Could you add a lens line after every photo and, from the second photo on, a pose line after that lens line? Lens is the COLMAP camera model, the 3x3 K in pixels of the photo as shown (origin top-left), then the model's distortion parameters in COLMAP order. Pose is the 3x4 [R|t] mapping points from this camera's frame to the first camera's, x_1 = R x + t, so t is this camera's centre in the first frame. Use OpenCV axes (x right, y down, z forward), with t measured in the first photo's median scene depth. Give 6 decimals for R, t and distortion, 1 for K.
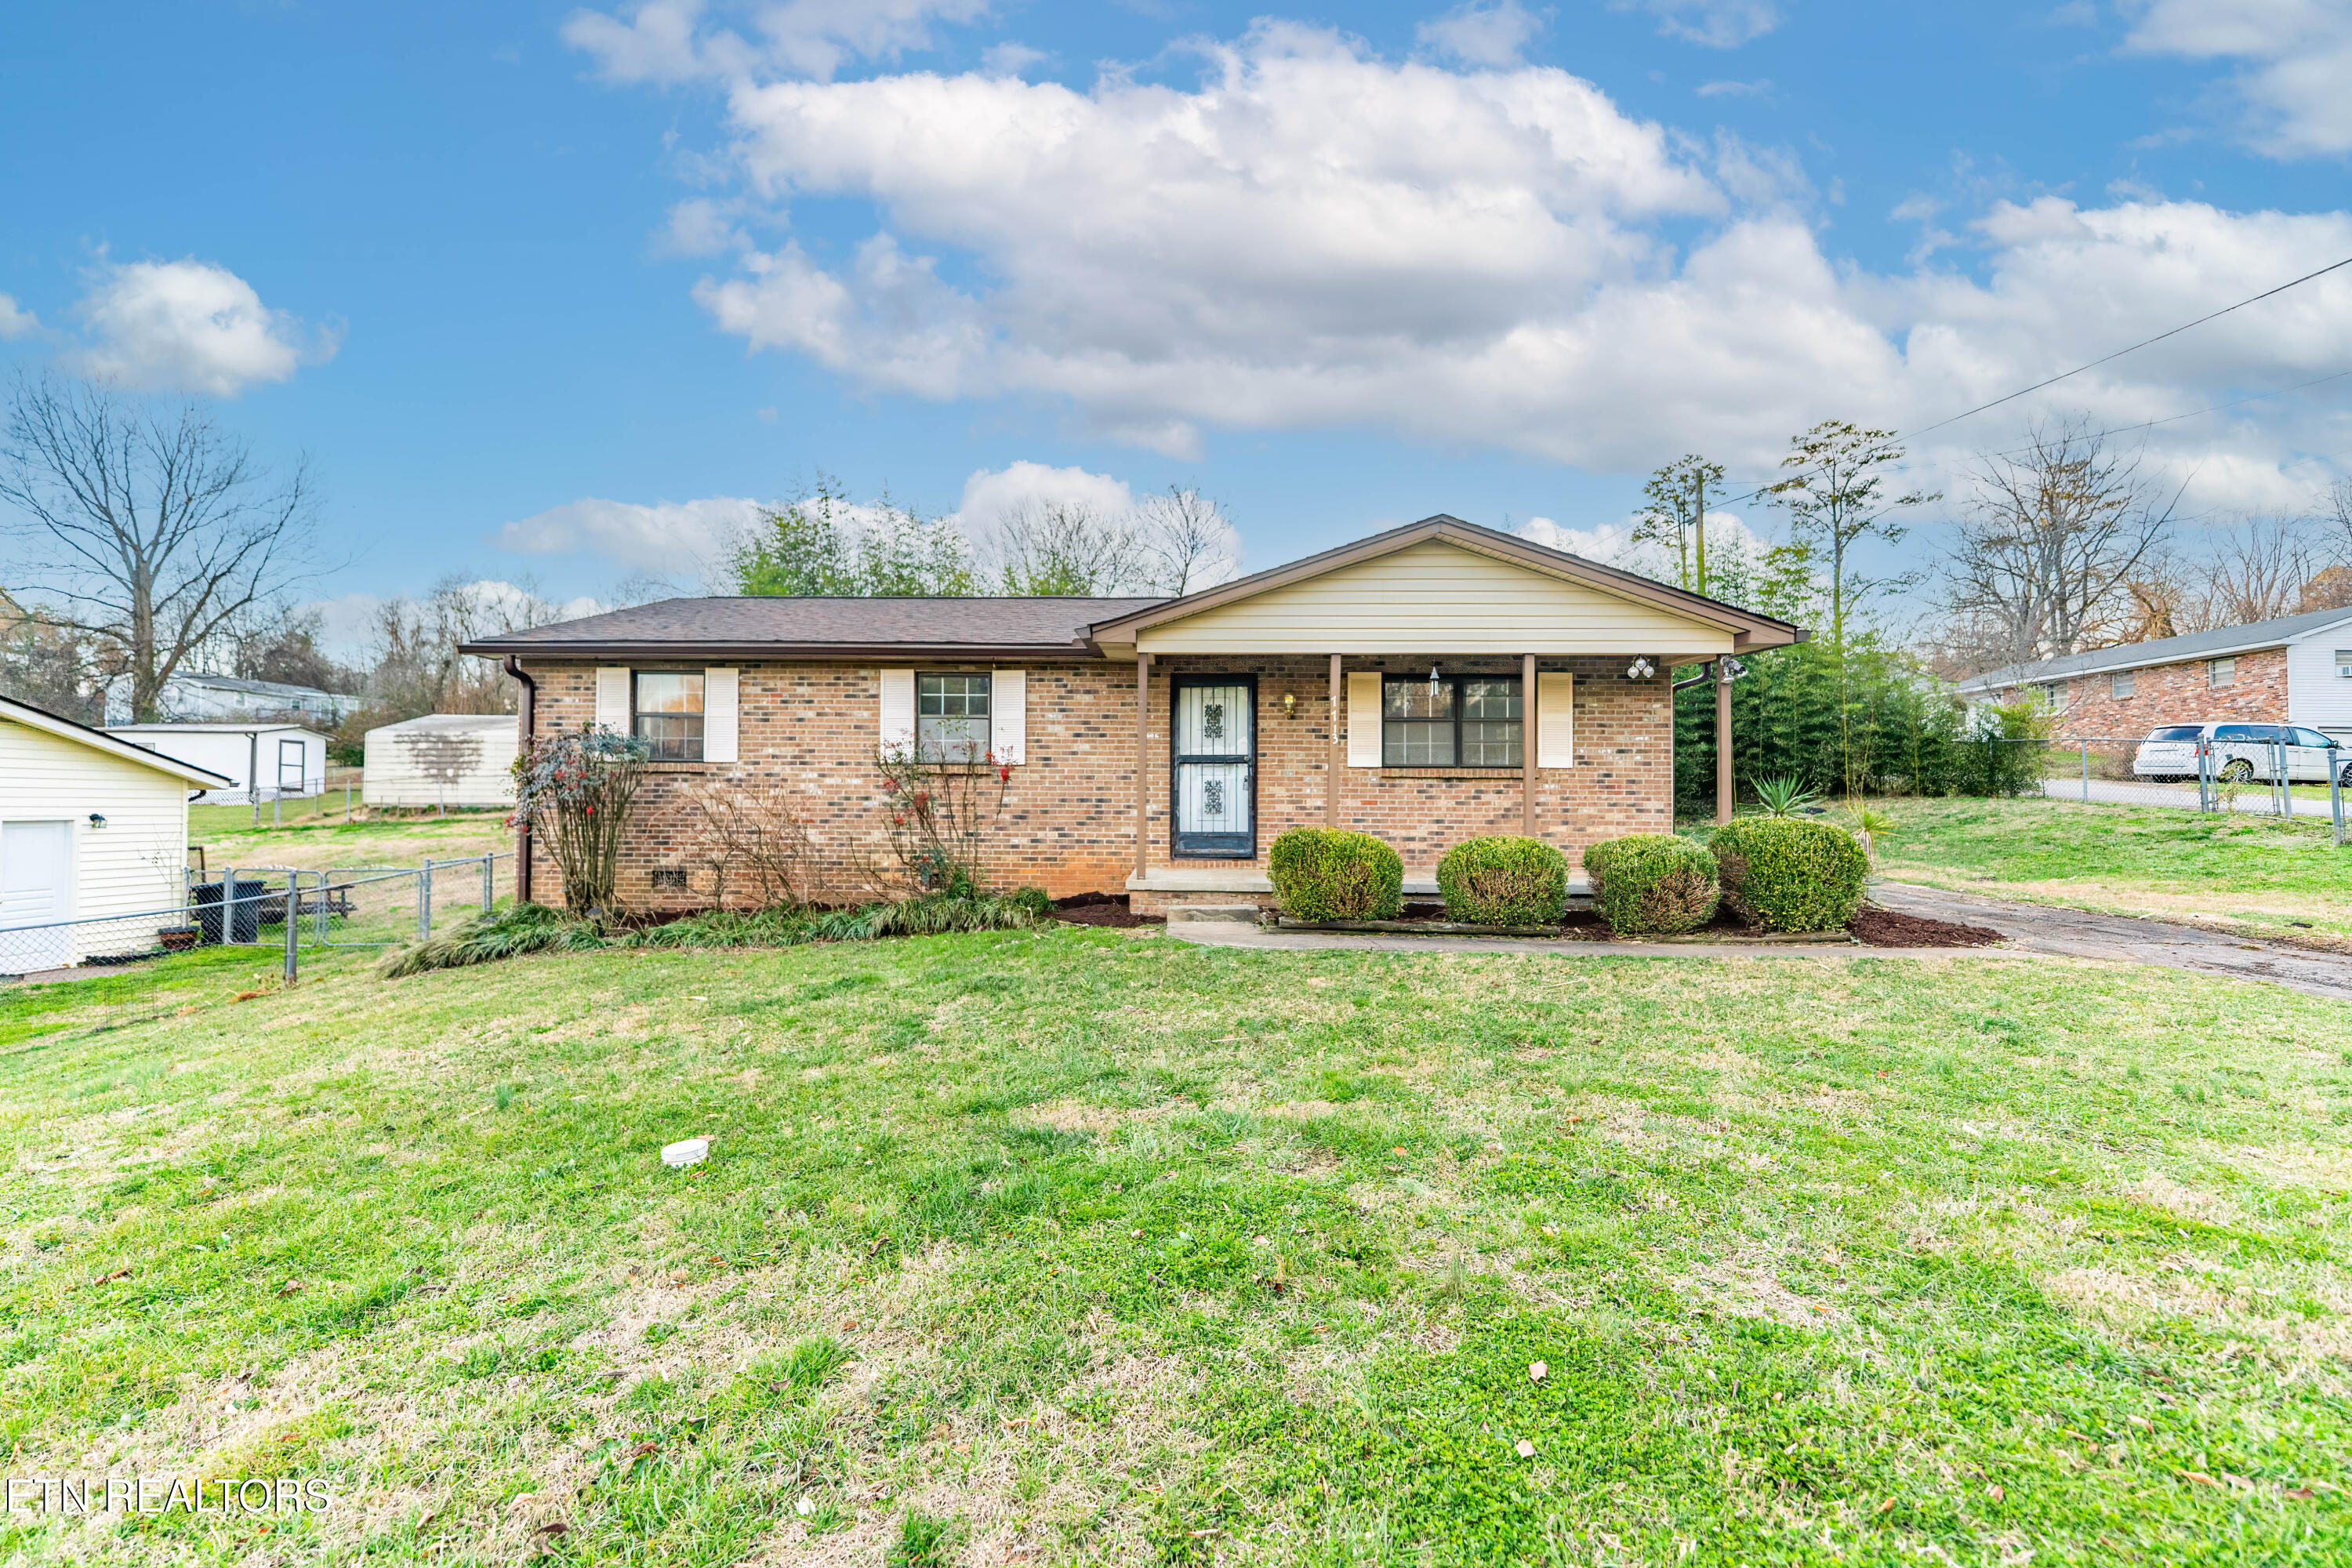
lens RADIAL K [[940.9, 0, 1168.3], [0, 940.9, 797.9], [0, 0, 1]] dist [0.000192, 0.000163]
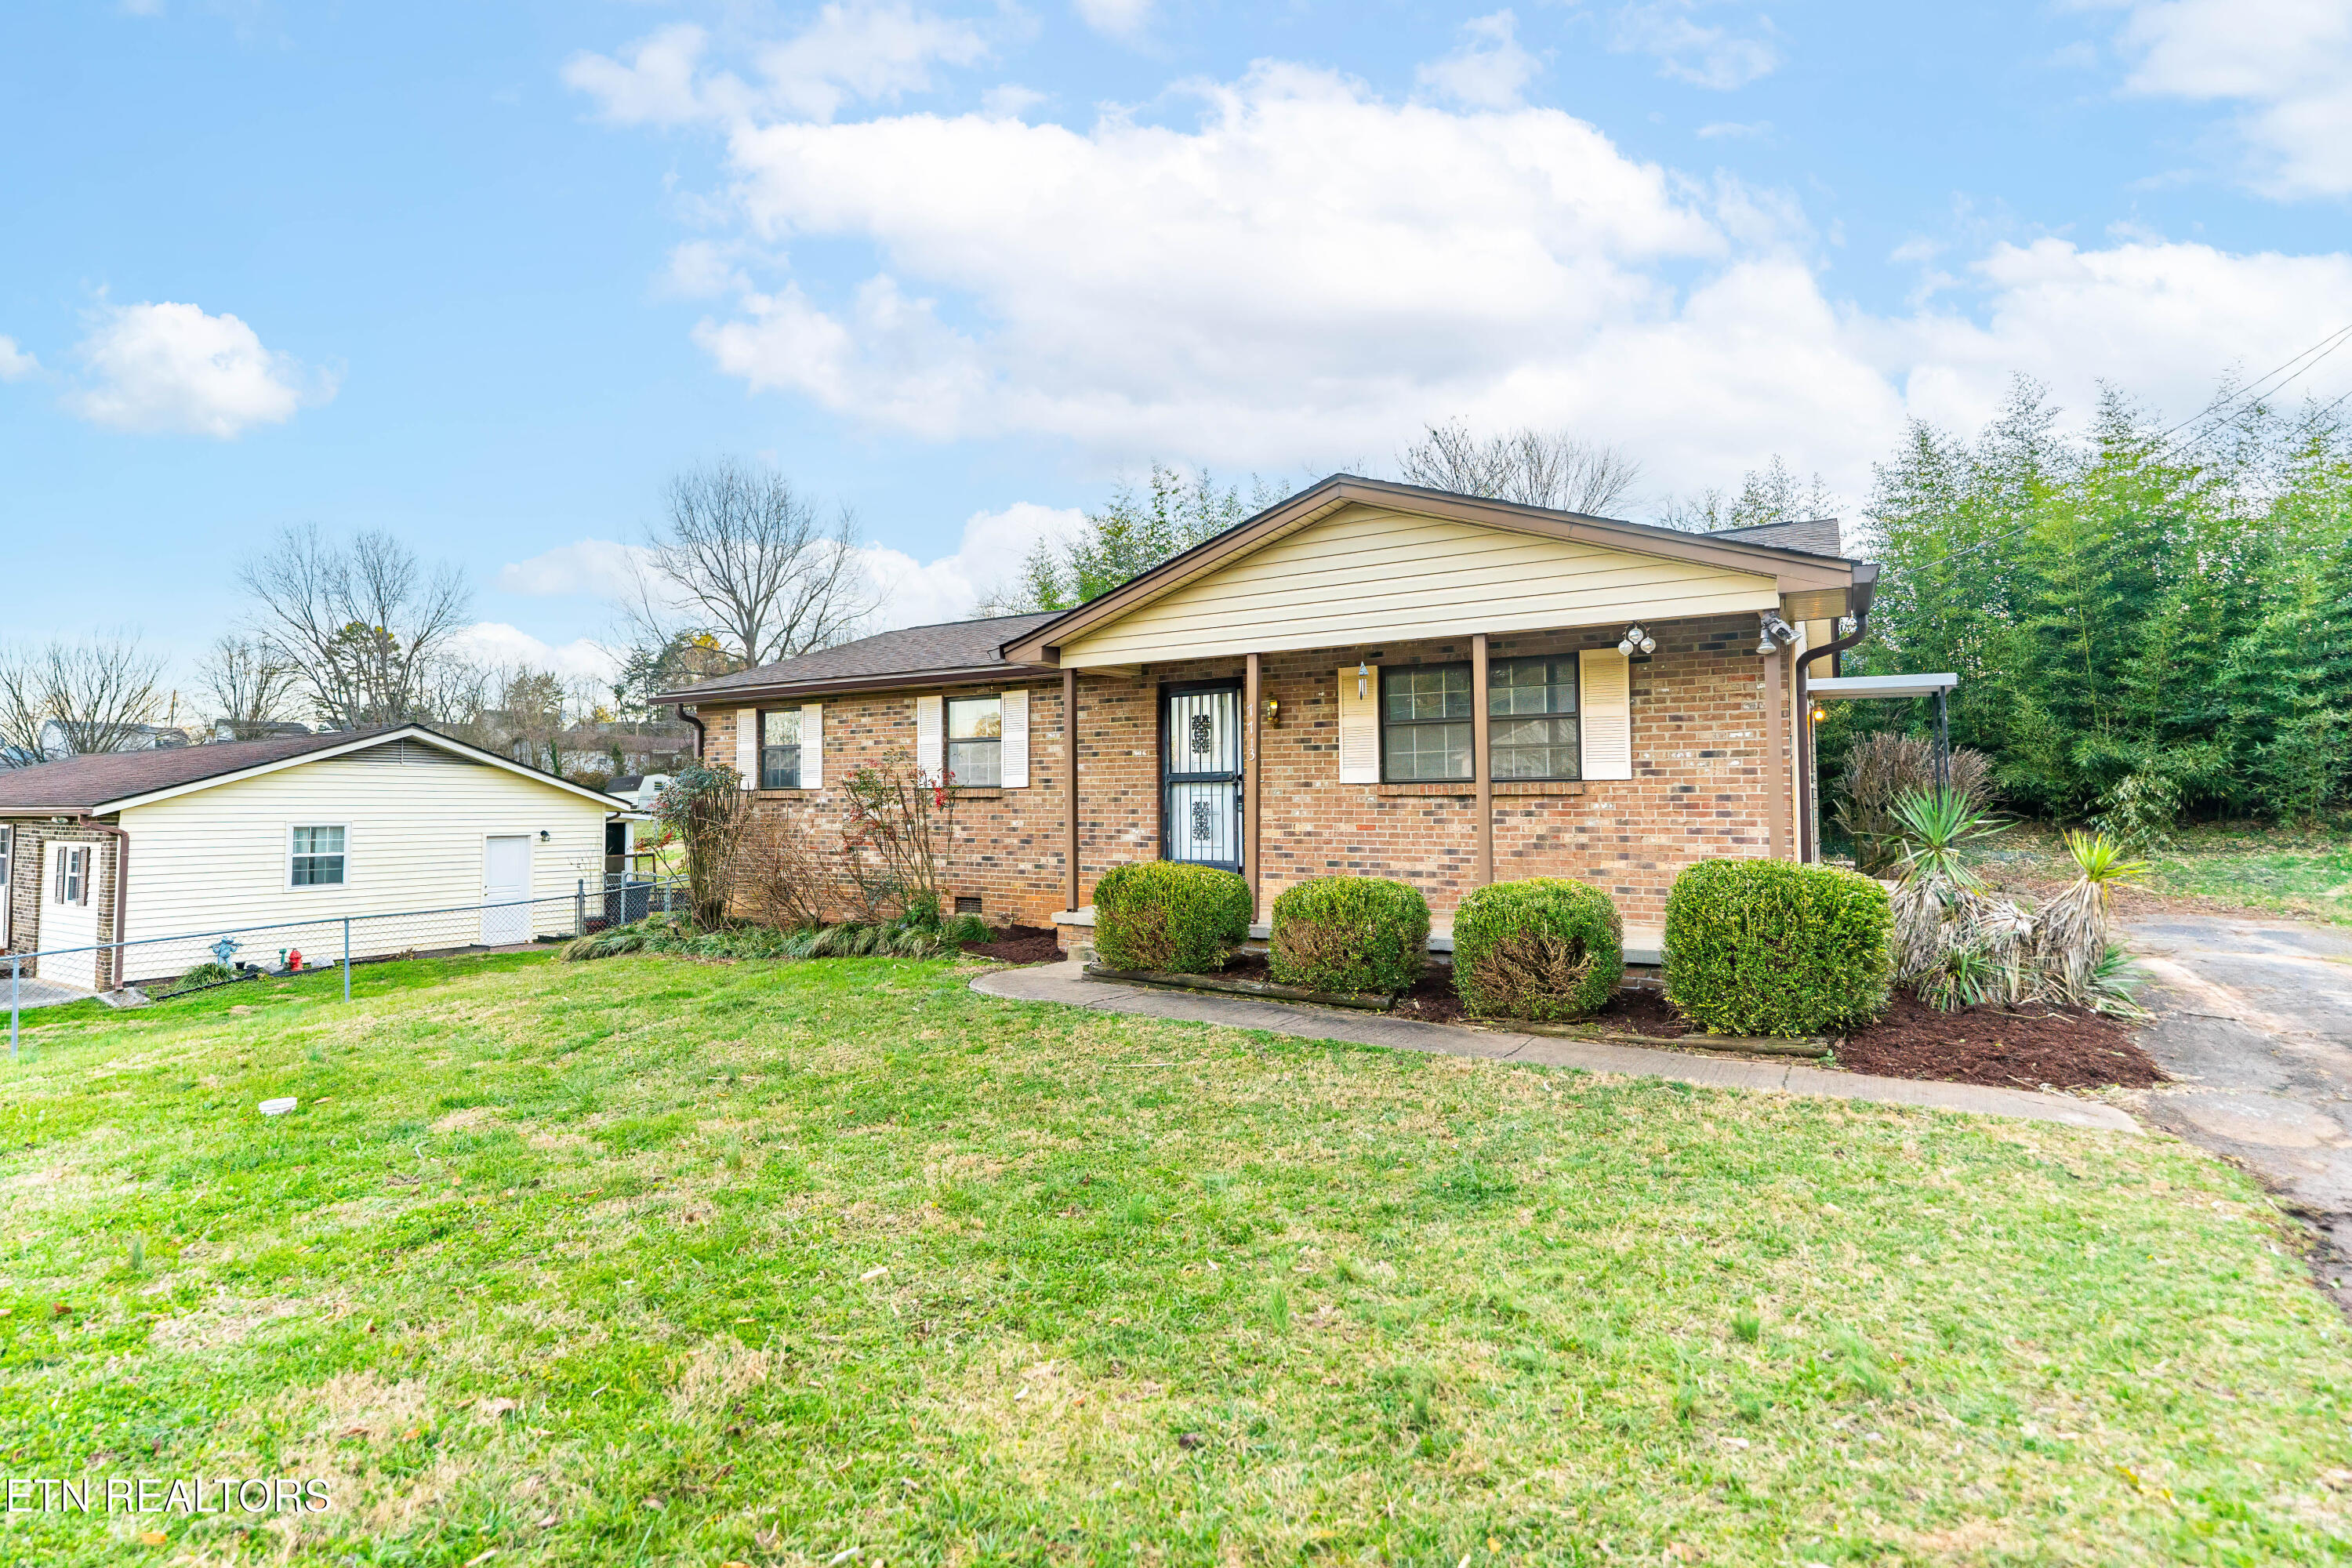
lens RADIAL K [[1109.2, 0, 1182.0], [0, 1109.2, 767.1], [0, 0, 1]] dist [-0.001731, -0.000461]
pose [[0.862356, -0.025008, -0.505685, 0.558296], [0.011873, 0.999504, -0.029182, -0.020779], [0.506164, 0.019161, 0.862225, 0.099114]]
